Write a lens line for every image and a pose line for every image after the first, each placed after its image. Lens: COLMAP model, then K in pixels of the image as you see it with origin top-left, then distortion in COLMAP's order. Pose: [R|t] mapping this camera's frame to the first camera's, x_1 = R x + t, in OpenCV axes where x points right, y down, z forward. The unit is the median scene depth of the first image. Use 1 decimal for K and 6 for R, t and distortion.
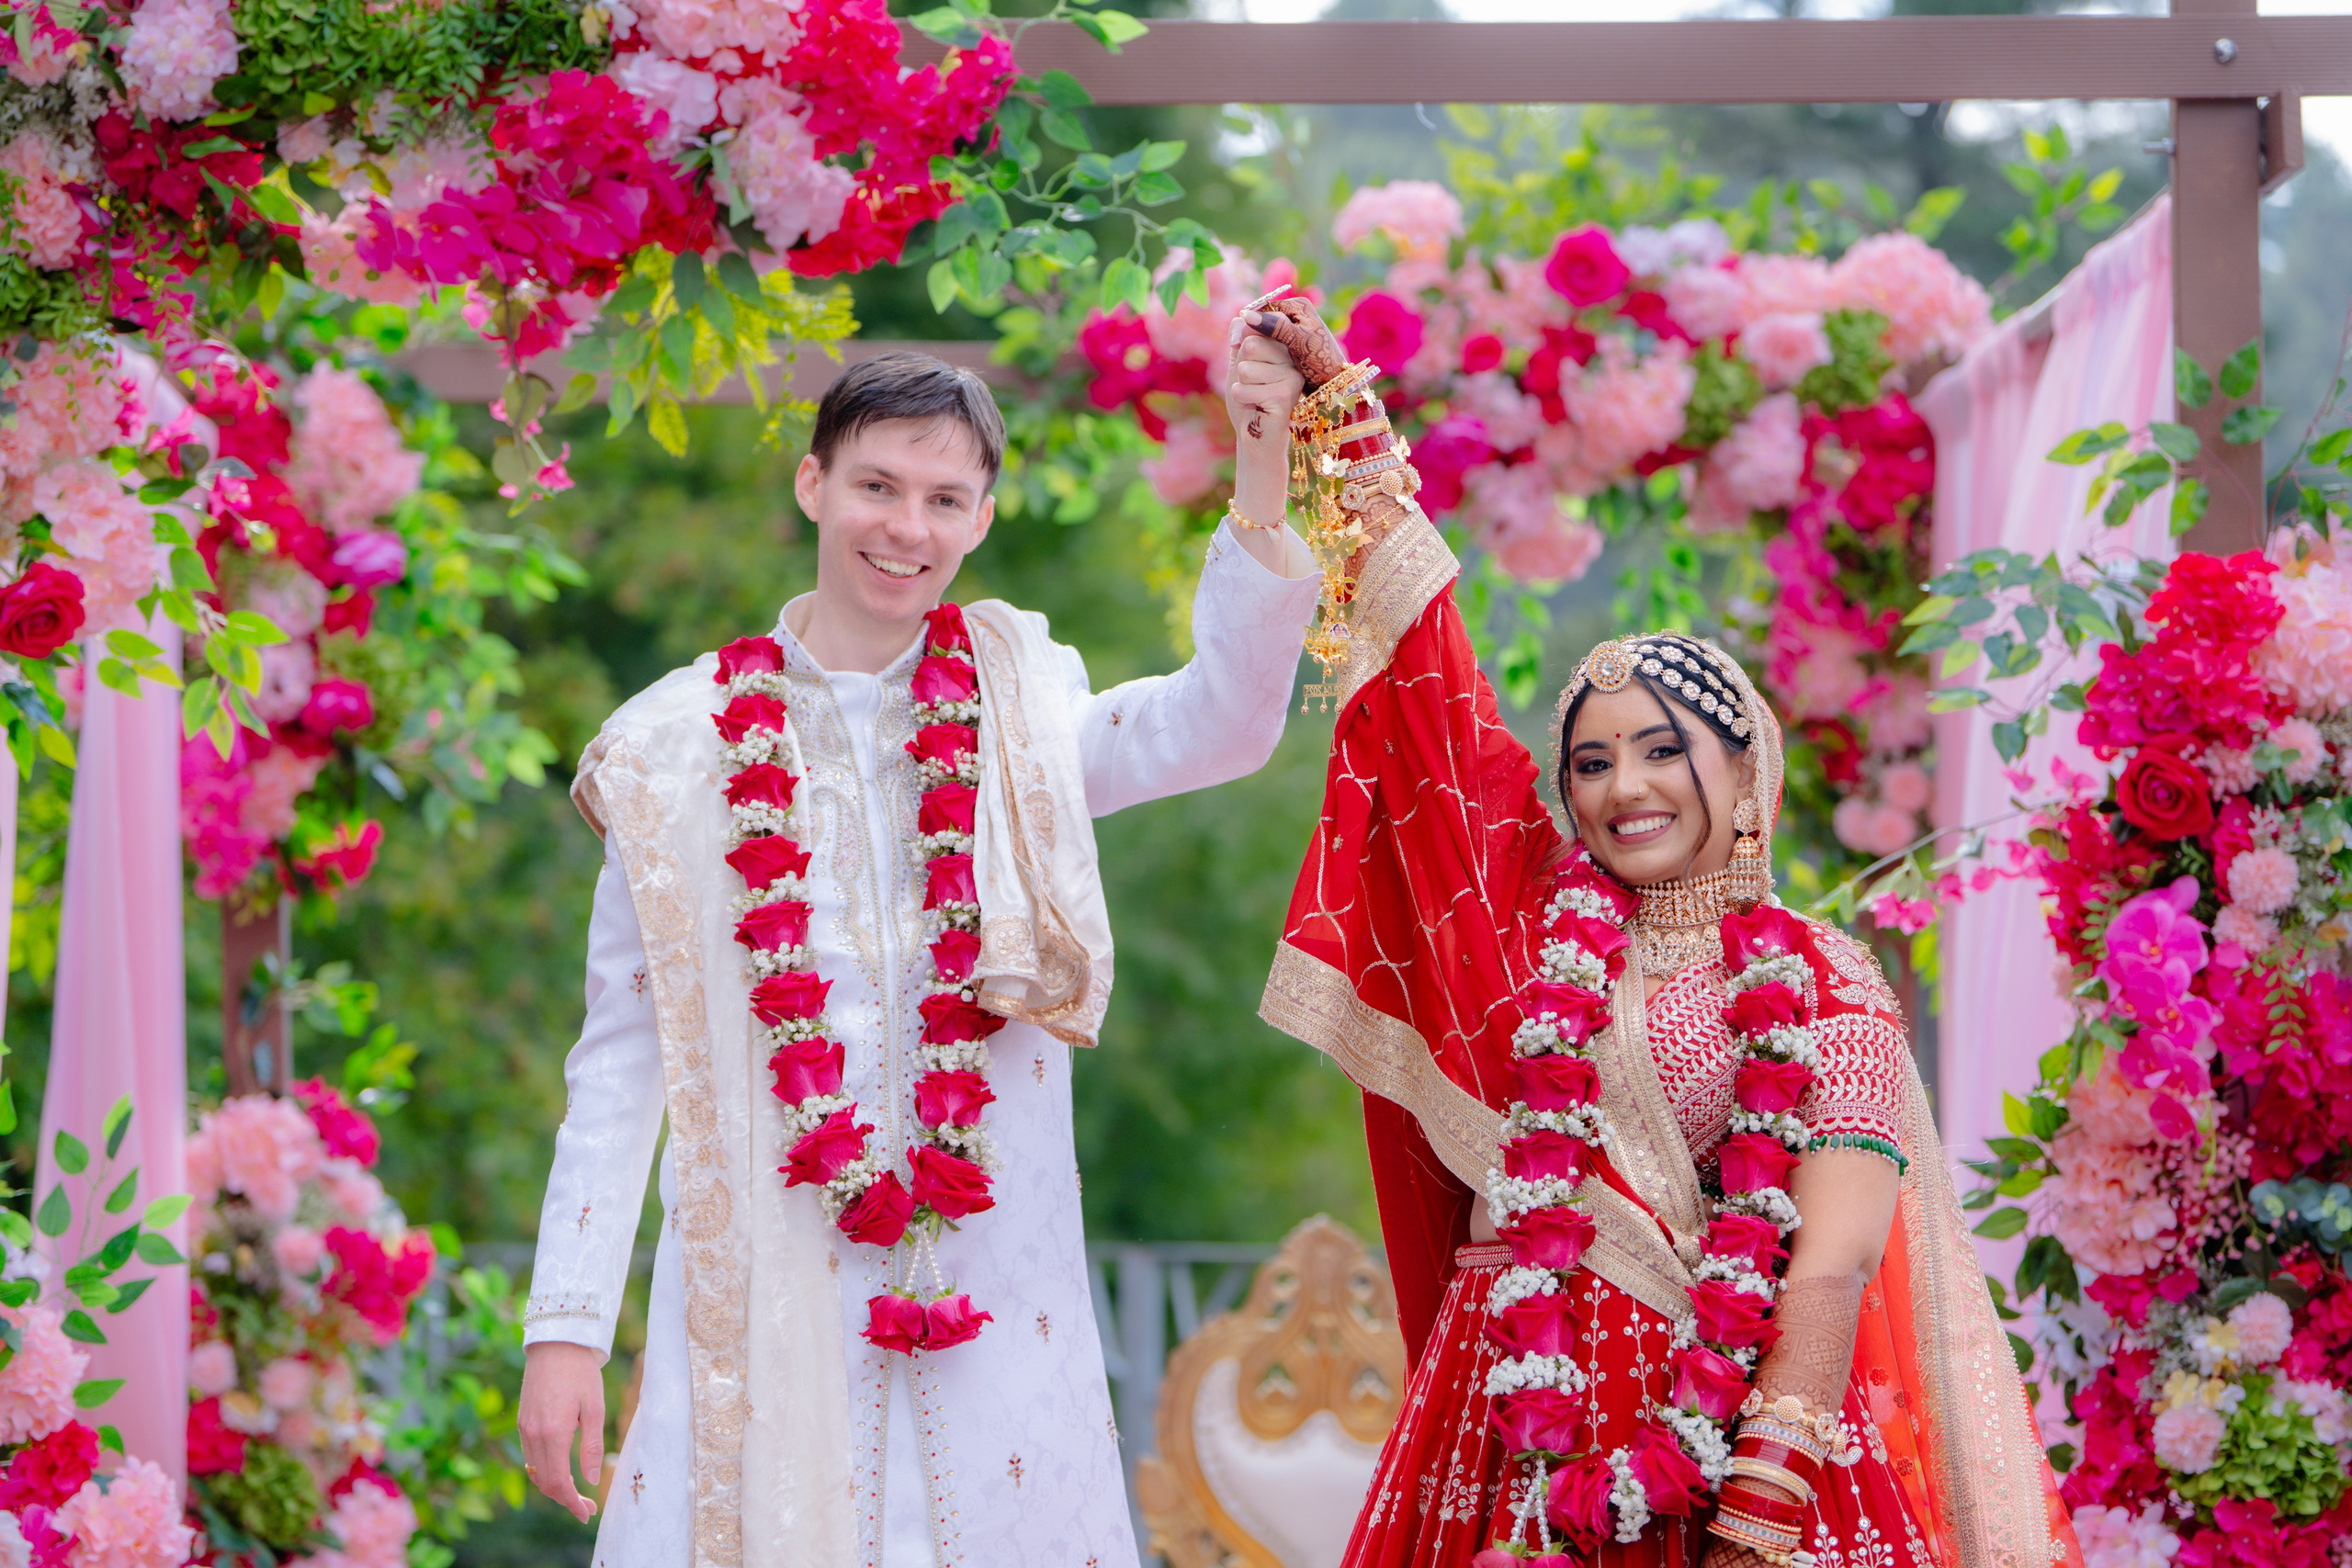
lens RADIAL K [[5996.5, 0, 1176.0], [0, 5996.5, 784.0], [0, 0, 1]] dist [0.312778, -0.148057]
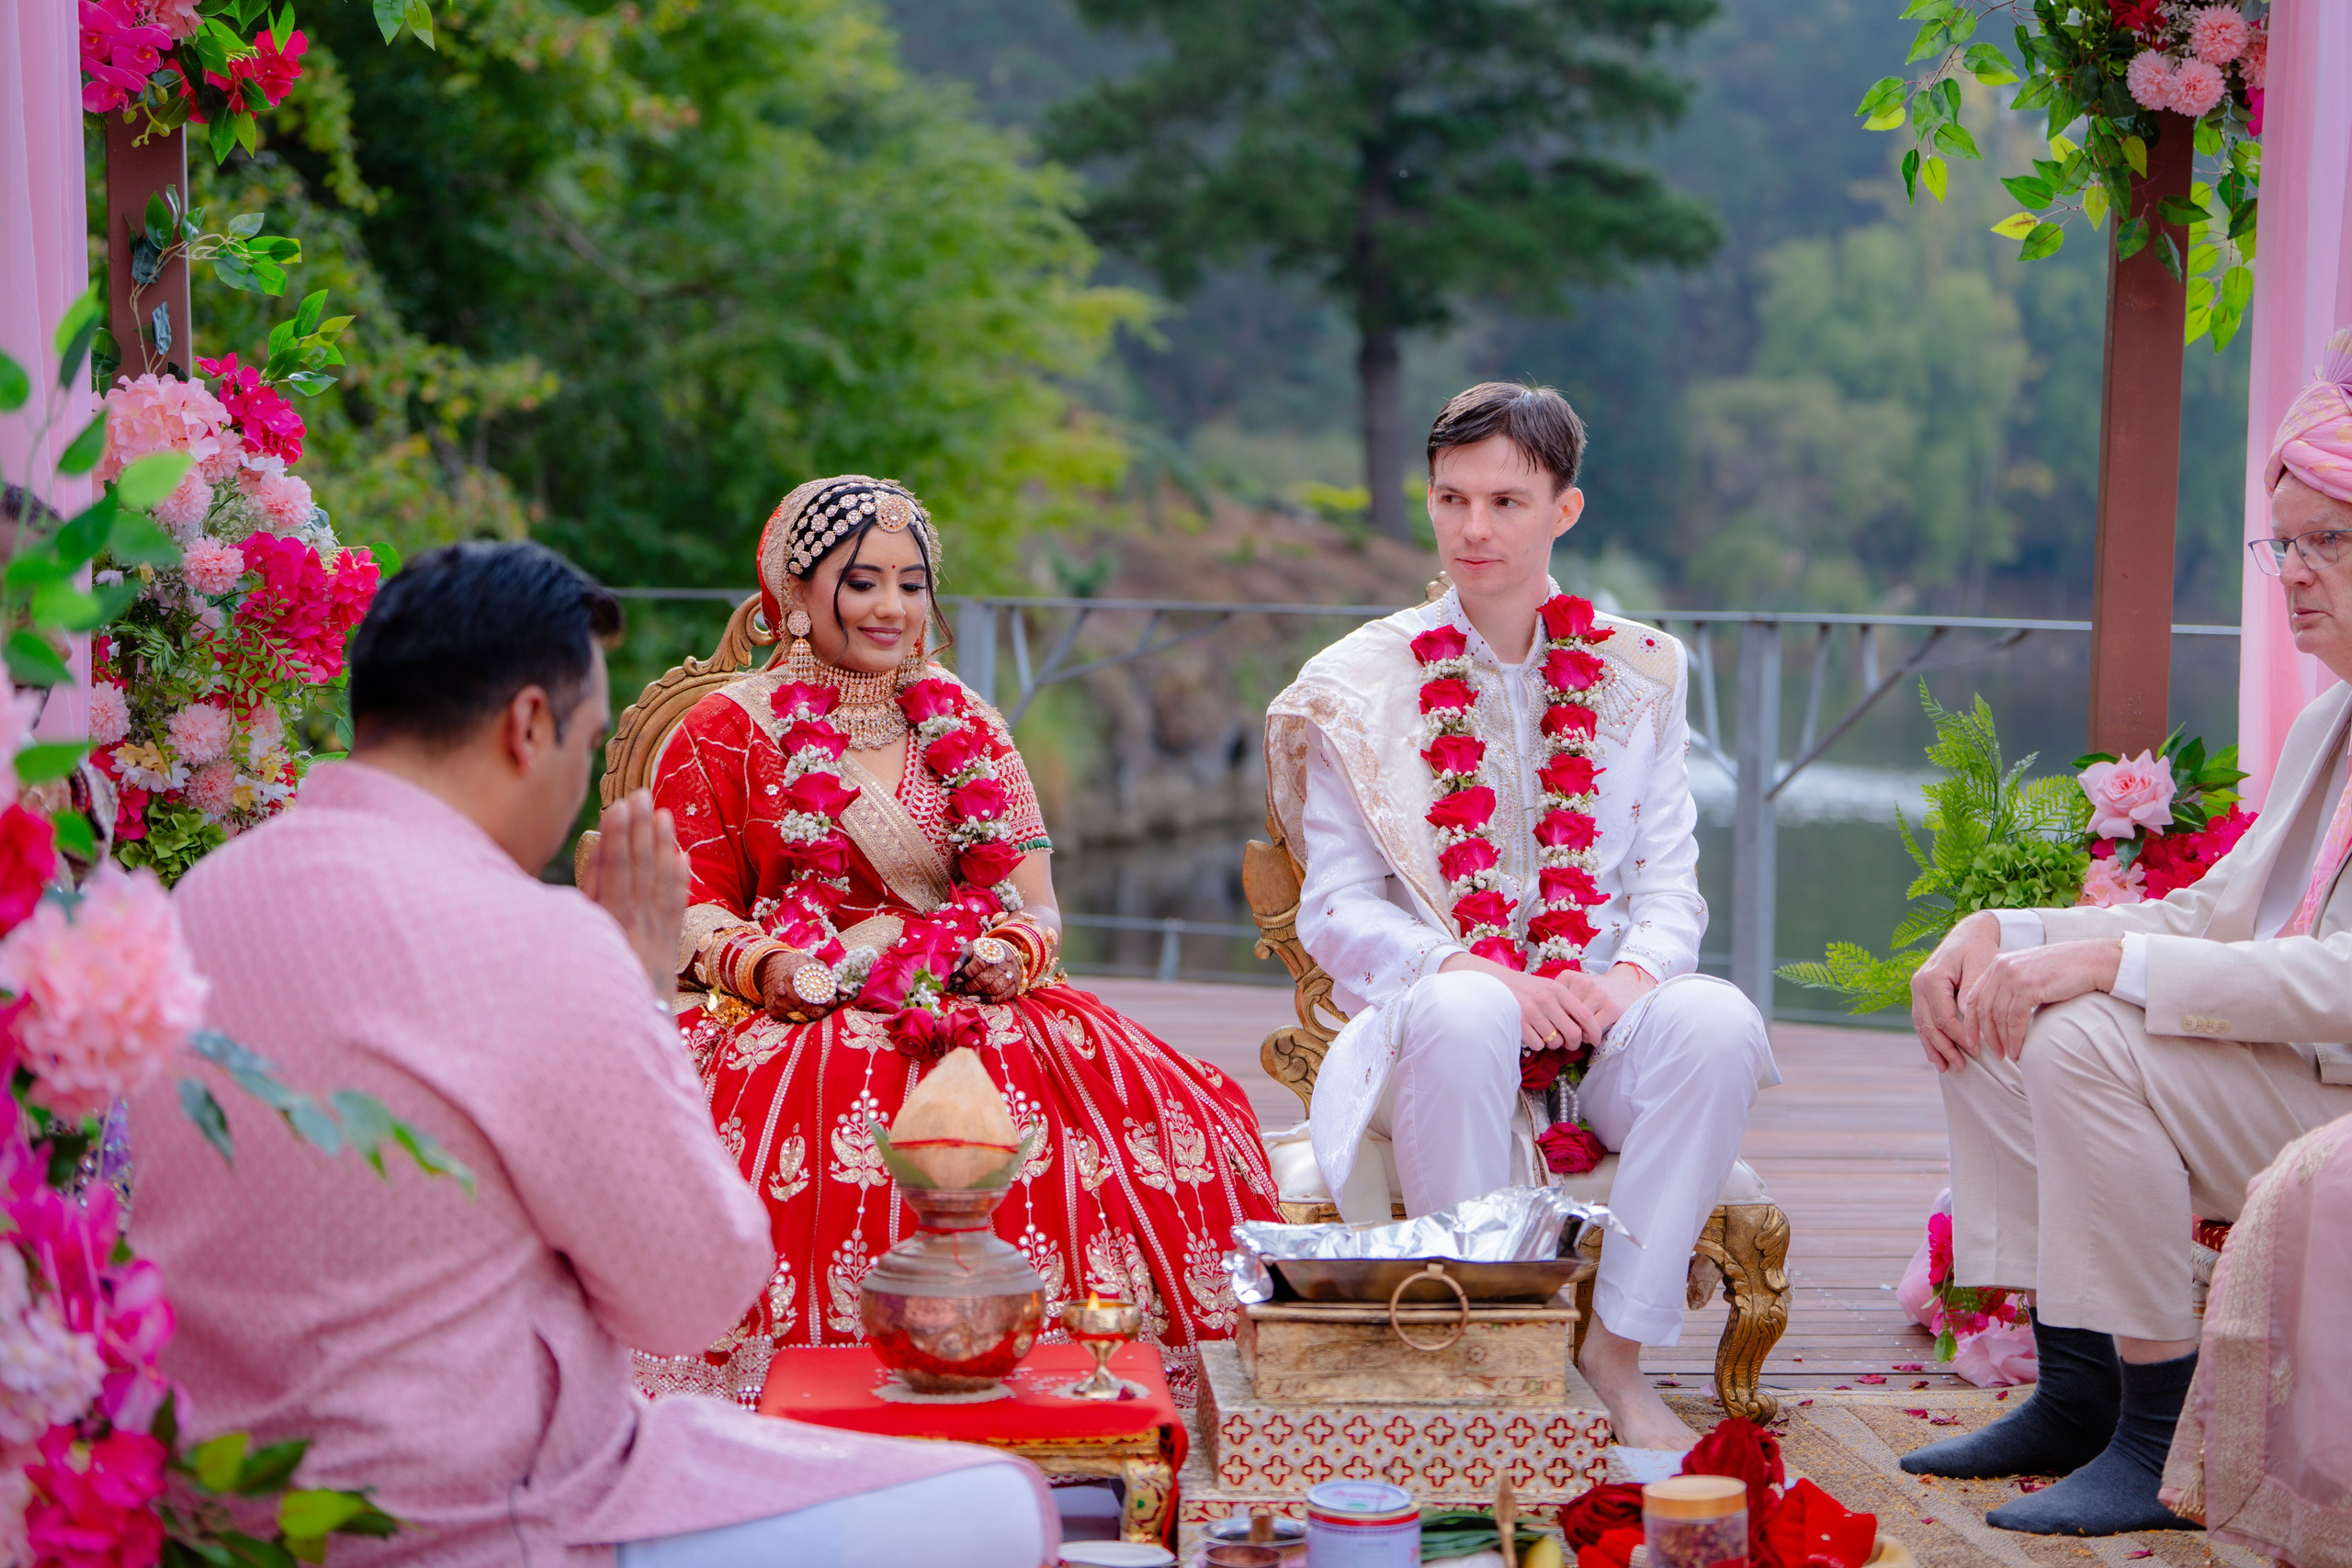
lens RADIAL K [[4741.7, 0, 1177.6], [0, 4741.7, 878.0], [0, 0, 1]] dist [0.013394, -0.019497]
pose [[0.994957, 0.013994, 0.099320, -0.079849], [-0.027023, 0.991004, 0.131075, 0.032501], [-0.096593, -0.133098, 0.986385, 0.365264]]
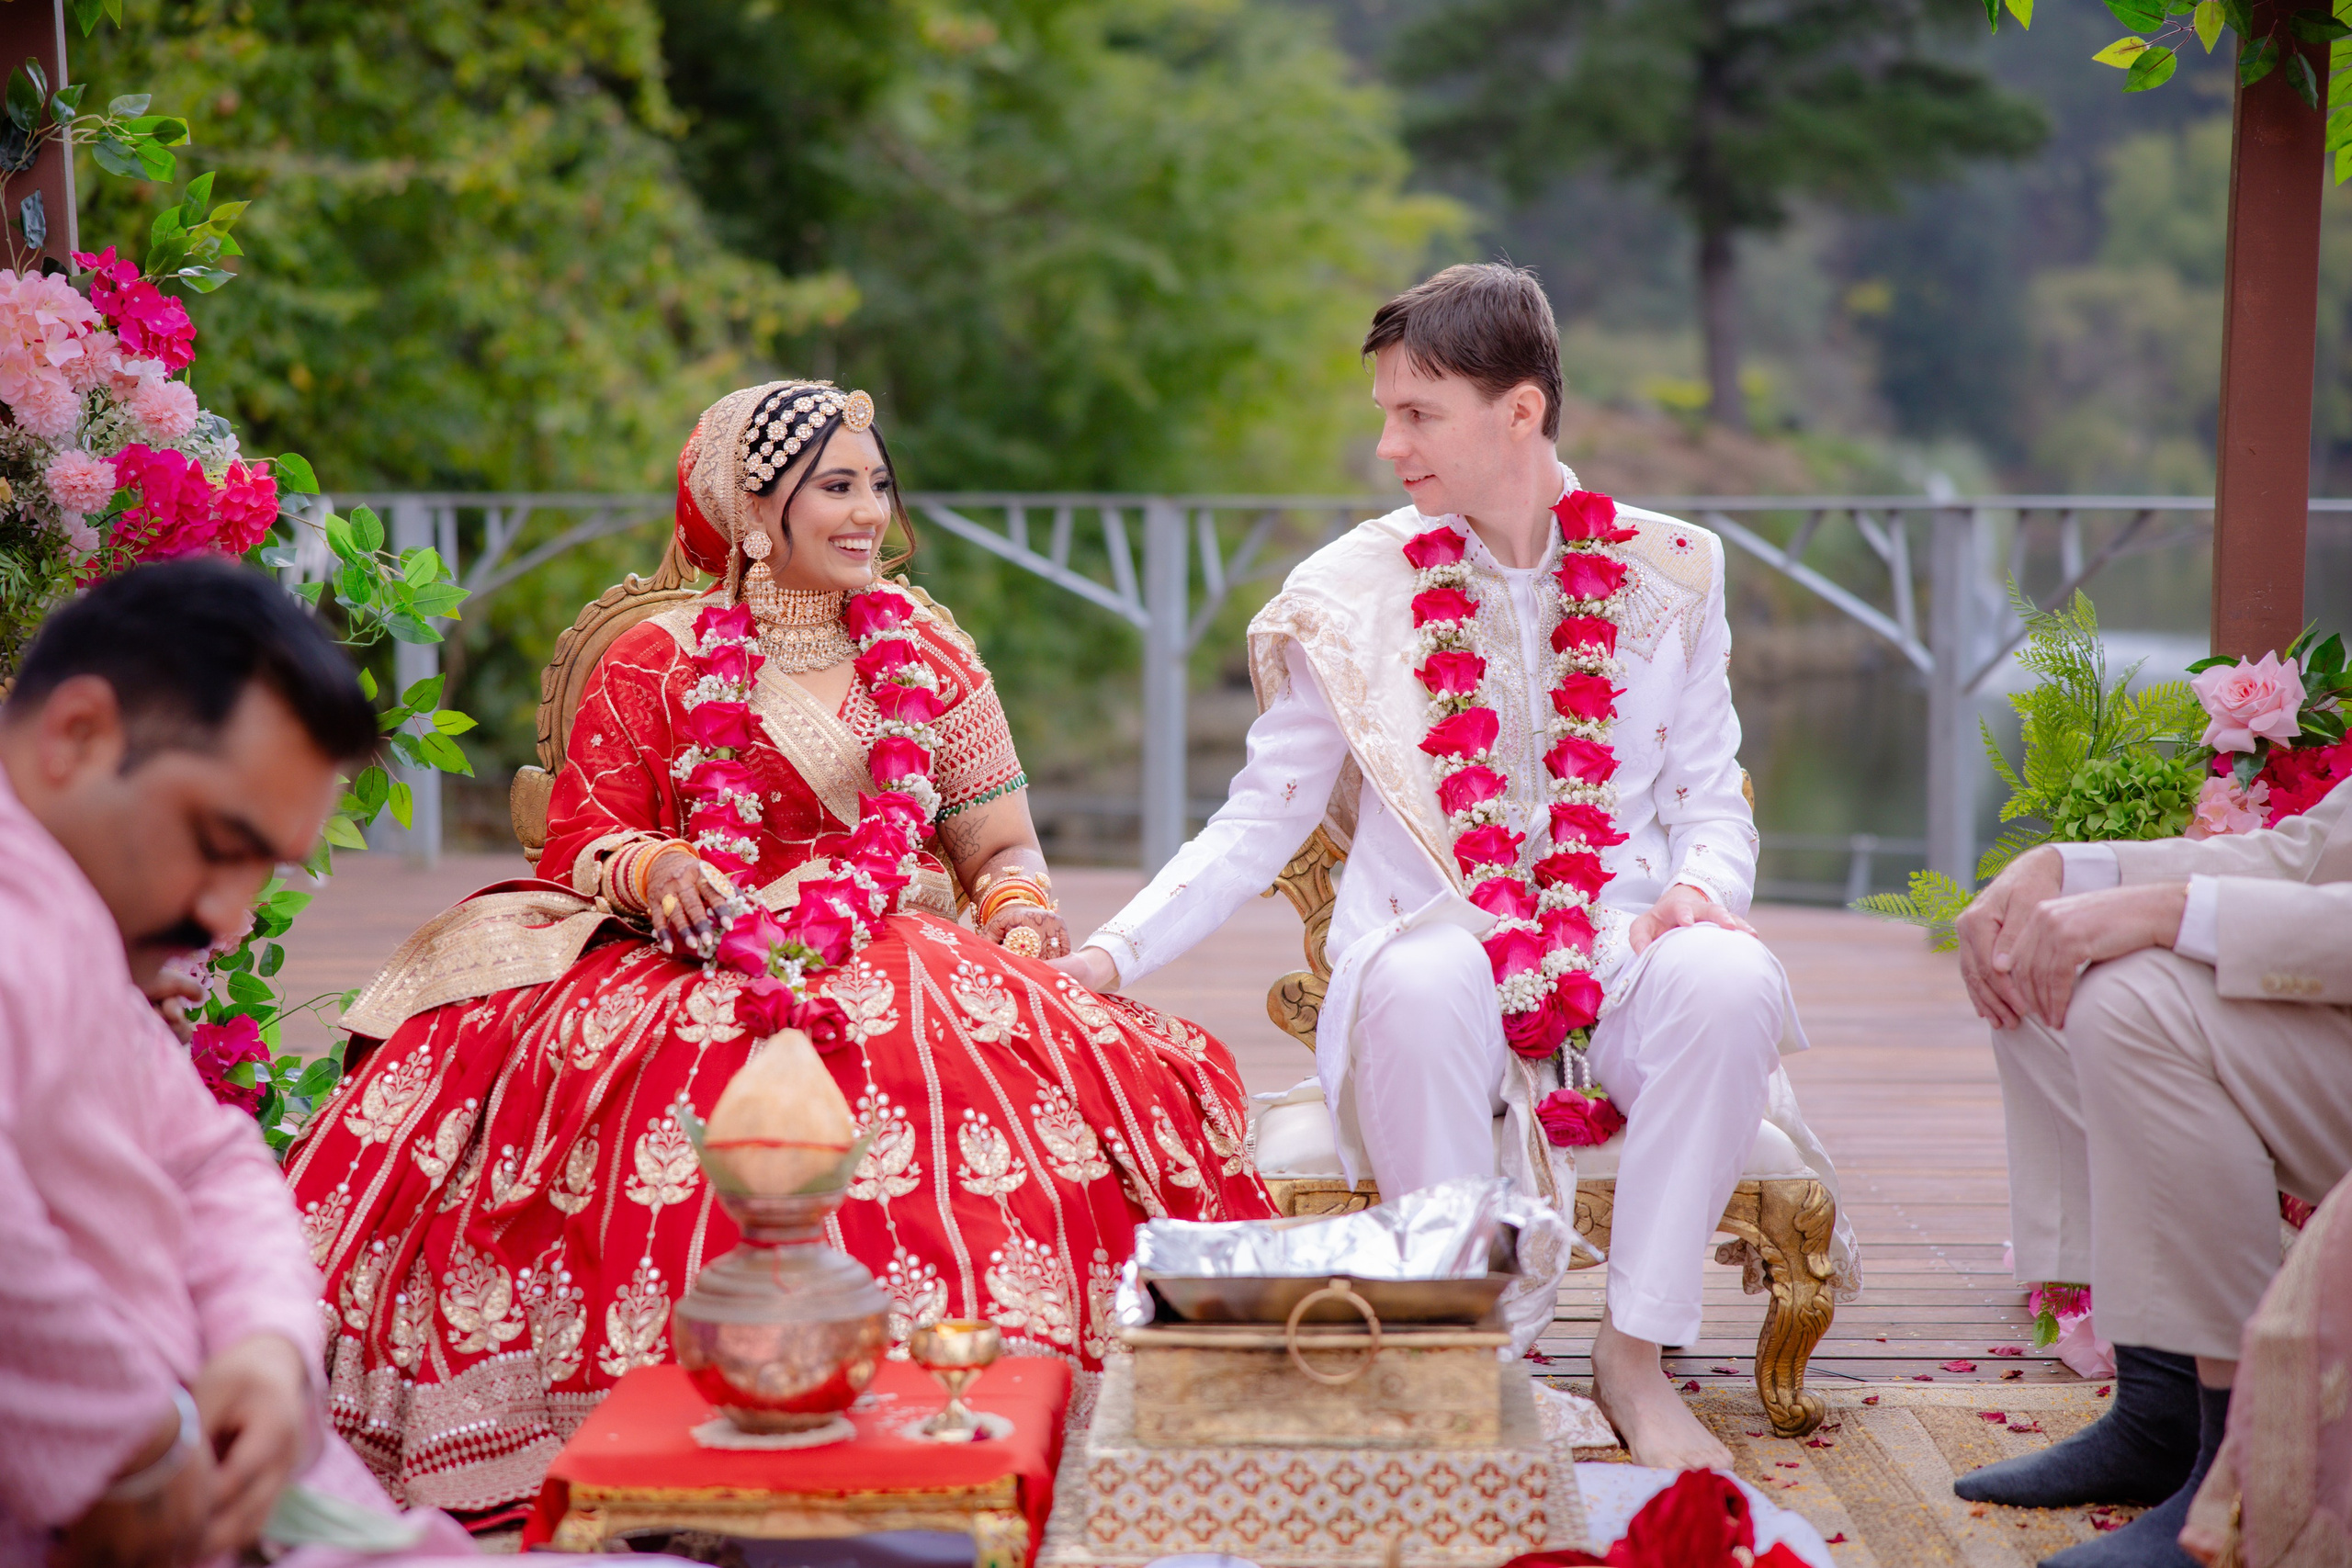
lens RADIAL K [[4383.1, 0, 1176.0], [0, 4383.1, 784.0], [0, 0, 1]] dist [0.209425, -0.010039]
pose [[0.999911, 0.001353, 0.013291, -0.021342], [-0.003191, 0.990250, 0.139265, 0.038578], [-0.012973, -0.139295, 0.990166, 0.467808]]
